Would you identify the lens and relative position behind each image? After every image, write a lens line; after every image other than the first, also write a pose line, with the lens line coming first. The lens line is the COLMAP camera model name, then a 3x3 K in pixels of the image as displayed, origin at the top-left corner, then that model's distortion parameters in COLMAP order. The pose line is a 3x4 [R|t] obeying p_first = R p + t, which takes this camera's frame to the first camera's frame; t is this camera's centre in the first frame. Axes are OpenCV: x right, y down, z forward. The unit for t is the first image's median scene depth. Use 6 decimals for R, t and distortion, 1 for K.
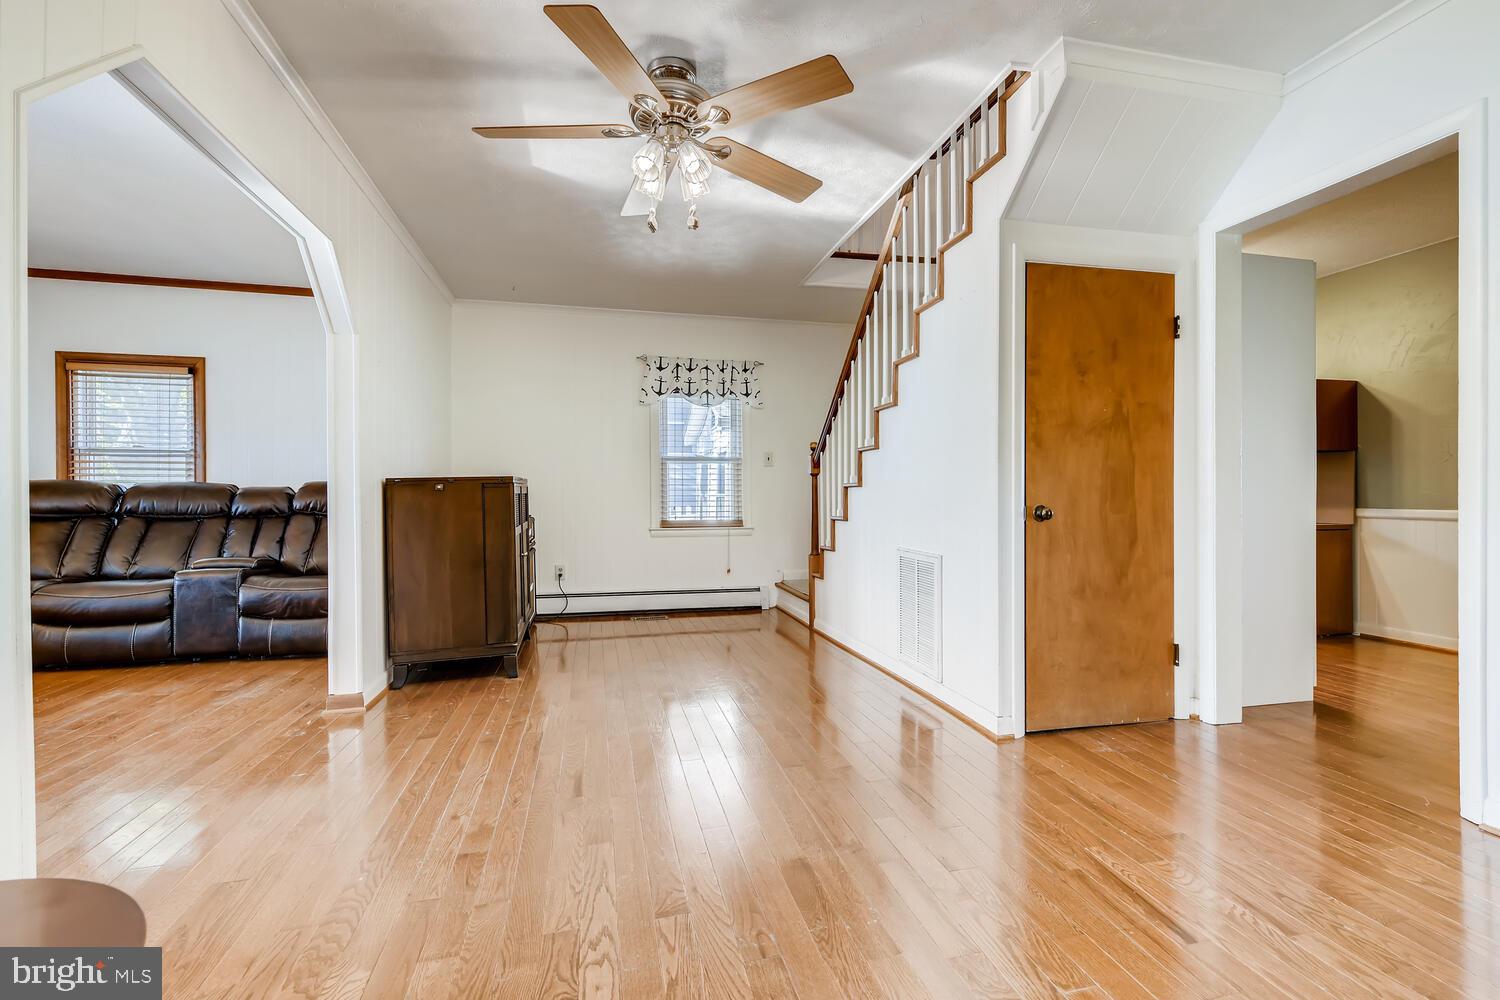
lens RADIAL K [[652.5, 0, 753.6], [0, 652.5, 496.9], [0, 0, 1]] dist [0.001834, 0.000110]
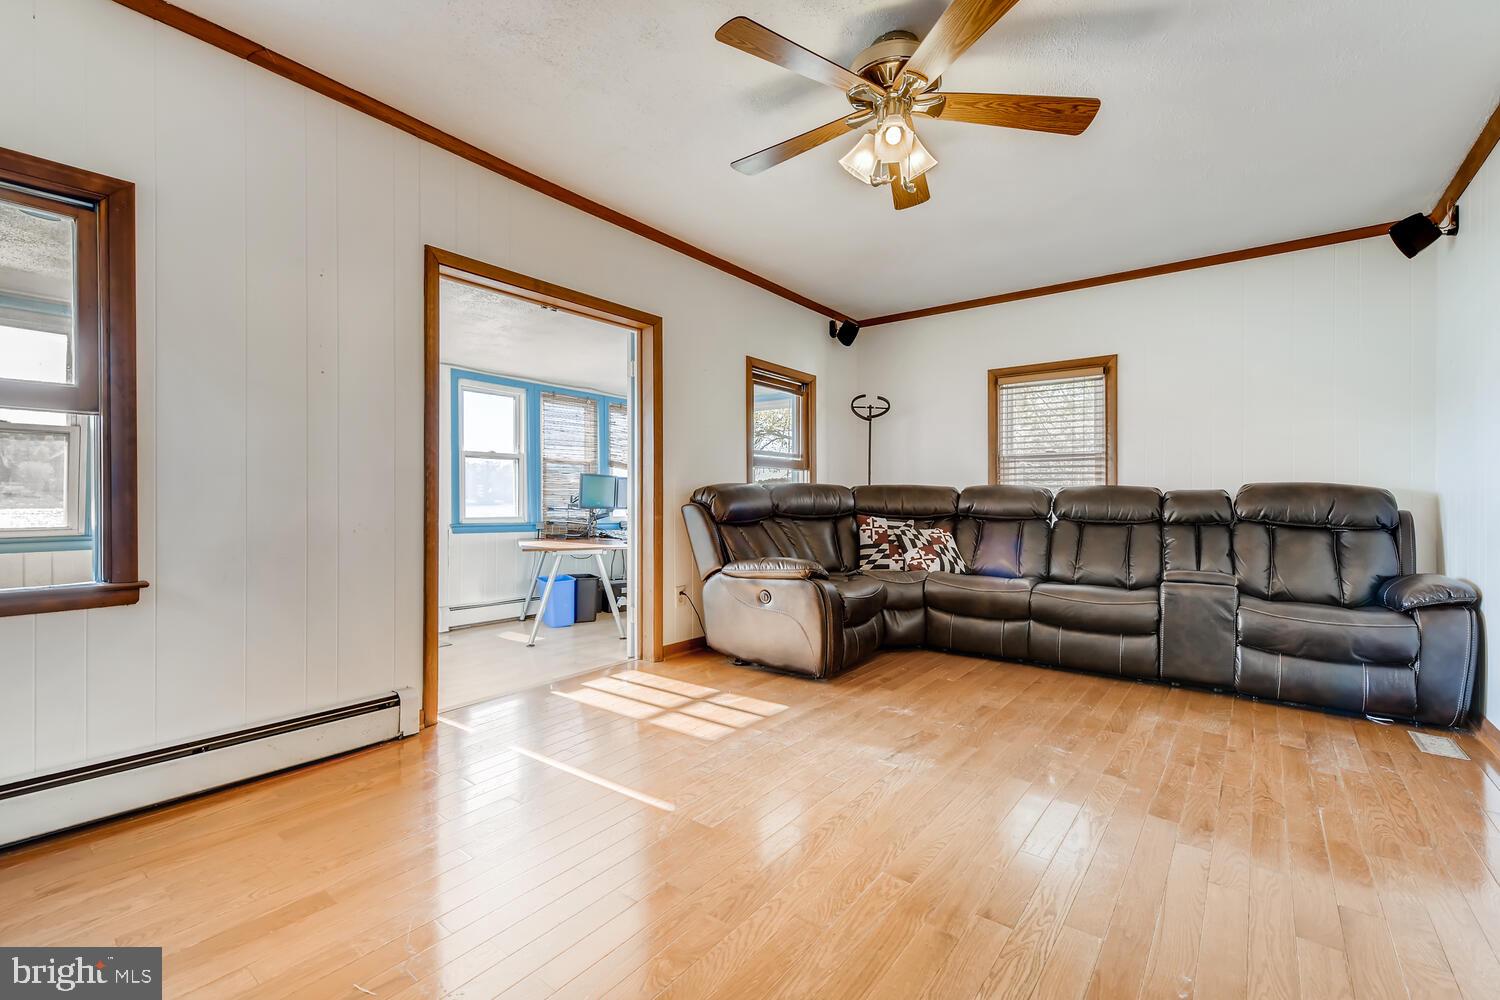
lens RADIAL K [[652.5, 0, 753.6], [0, 652.5, 496.8], [0, 0, 1]] dist [0.001834, 0.000110]
pose [[0.621413, 0.002007, -0.783480, -0.442941], [-0.006688, 0.999974, -0.002743, -0.000220], [0.783454, 0.006944, 0.621411, -0.005250]]
